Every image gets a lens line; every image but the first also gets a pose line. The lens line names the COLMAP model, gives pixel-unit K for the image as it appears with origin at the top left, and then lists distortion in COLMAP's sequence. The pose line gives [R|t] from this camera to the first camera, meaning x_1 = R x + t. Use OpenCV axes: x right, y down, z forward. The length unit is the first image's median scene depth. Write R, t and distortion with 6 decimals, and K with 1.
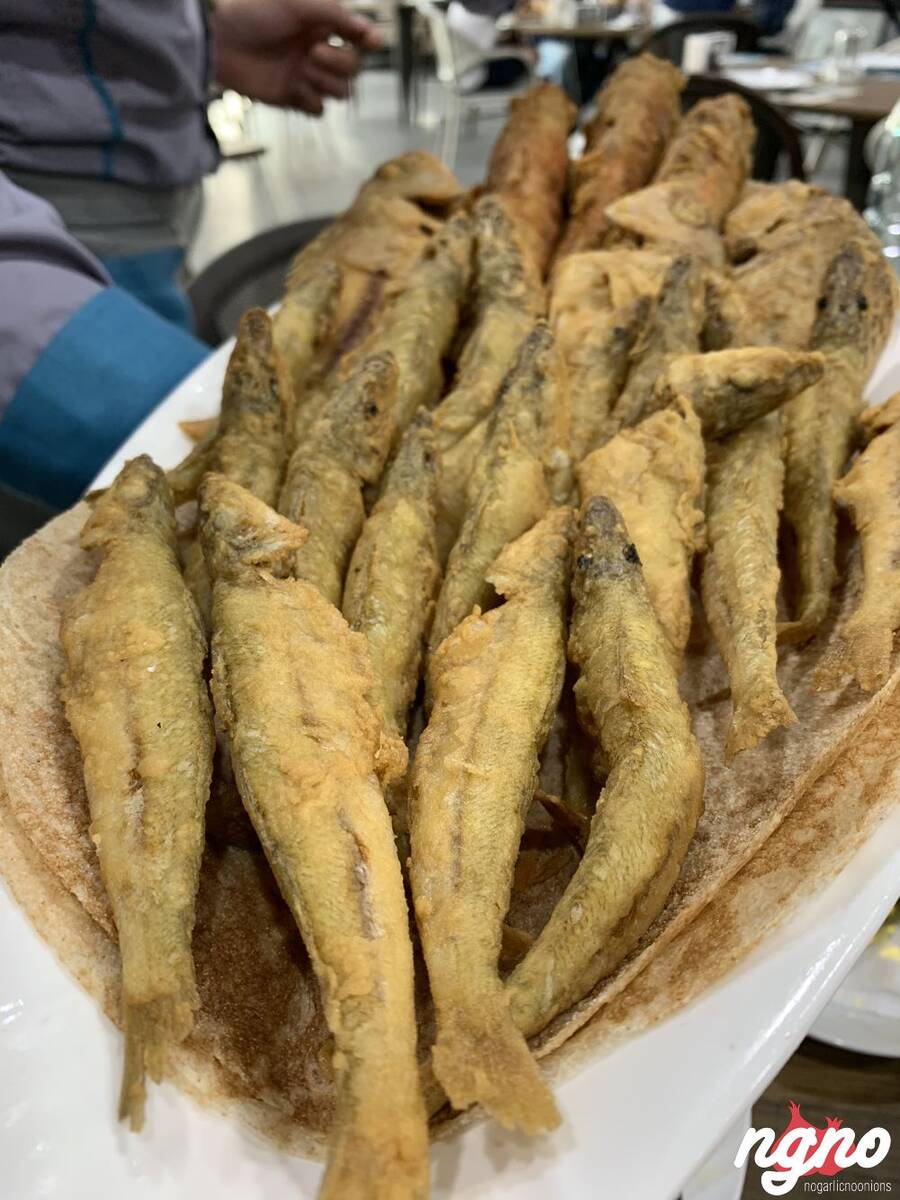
lens RADIAL K [[931.0, 0, 450.0], [0, 931.0, 600.0], [0, 0, 1]] dist [0.077291, -0.294477]
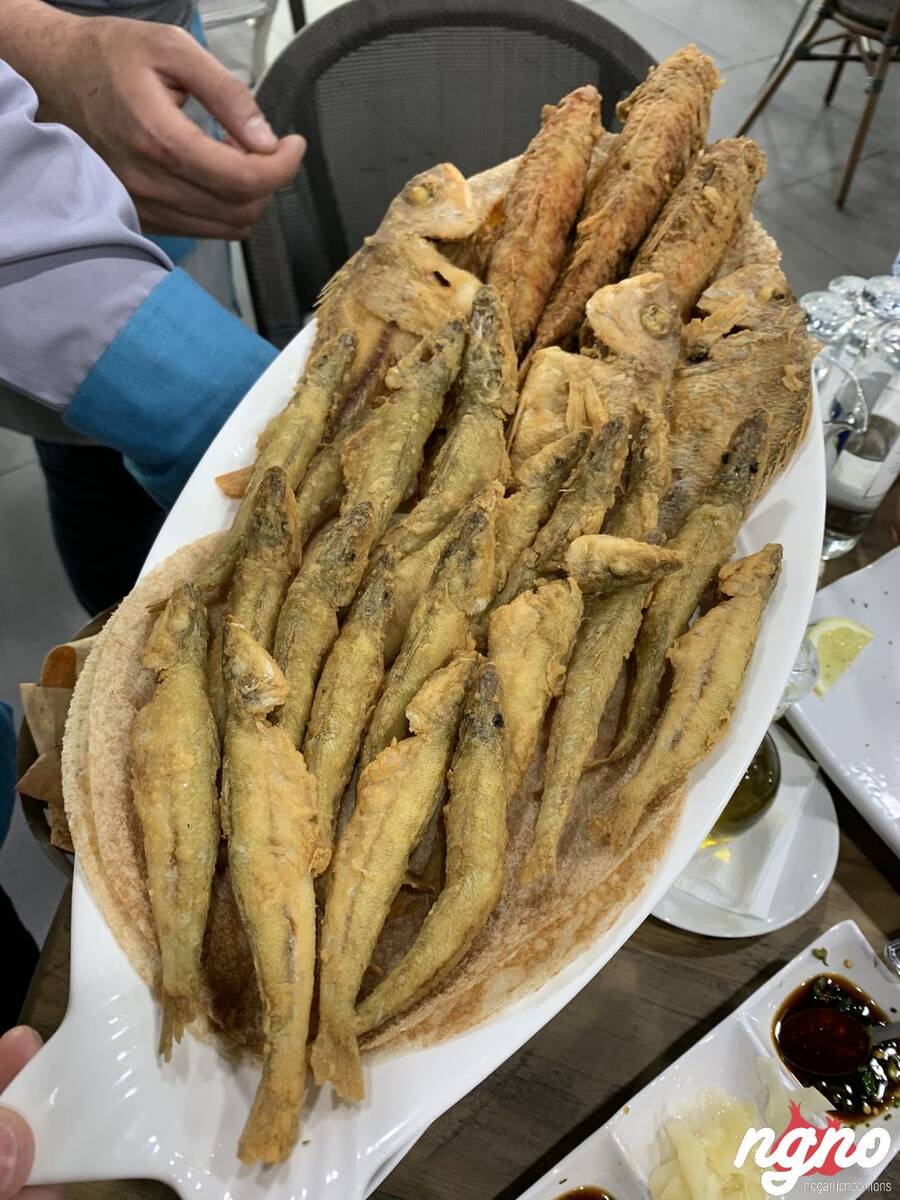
lens RADIAL K [[903.6, 0, 451.2], [0, 903.6, 587.5], [0, 0, 1]] dist [0.092423, -0.269470]
pose [[0.988822, 0.149006, 0.005339, 0.081241], [-0.143169, 0.938868, 0.313098, -0.762406], [0.041641, -0.310362, 0.949706, -0.381008]]
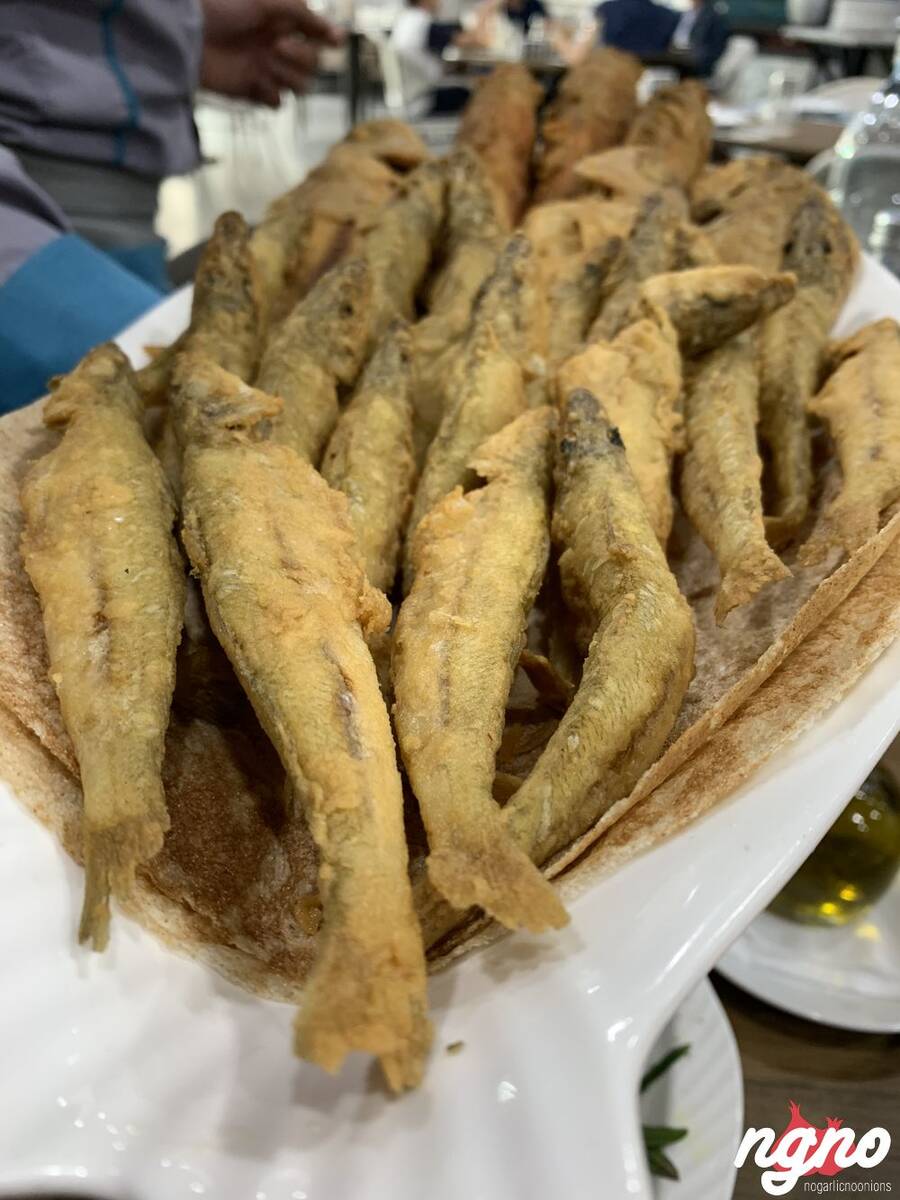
lens RADIAL K [[939.9, 0, 458.8], [0, 939.9, 581.5], [0, 0, 1]] dist [0.104783, -0.448704]
pose [[0.998127, 0.008251, 0.060616, -0.031141], [-0.004407, 0.997986, -0.063275, 0.177459], [-0.061016, 0.062889, 0.996154, 0.030288]]
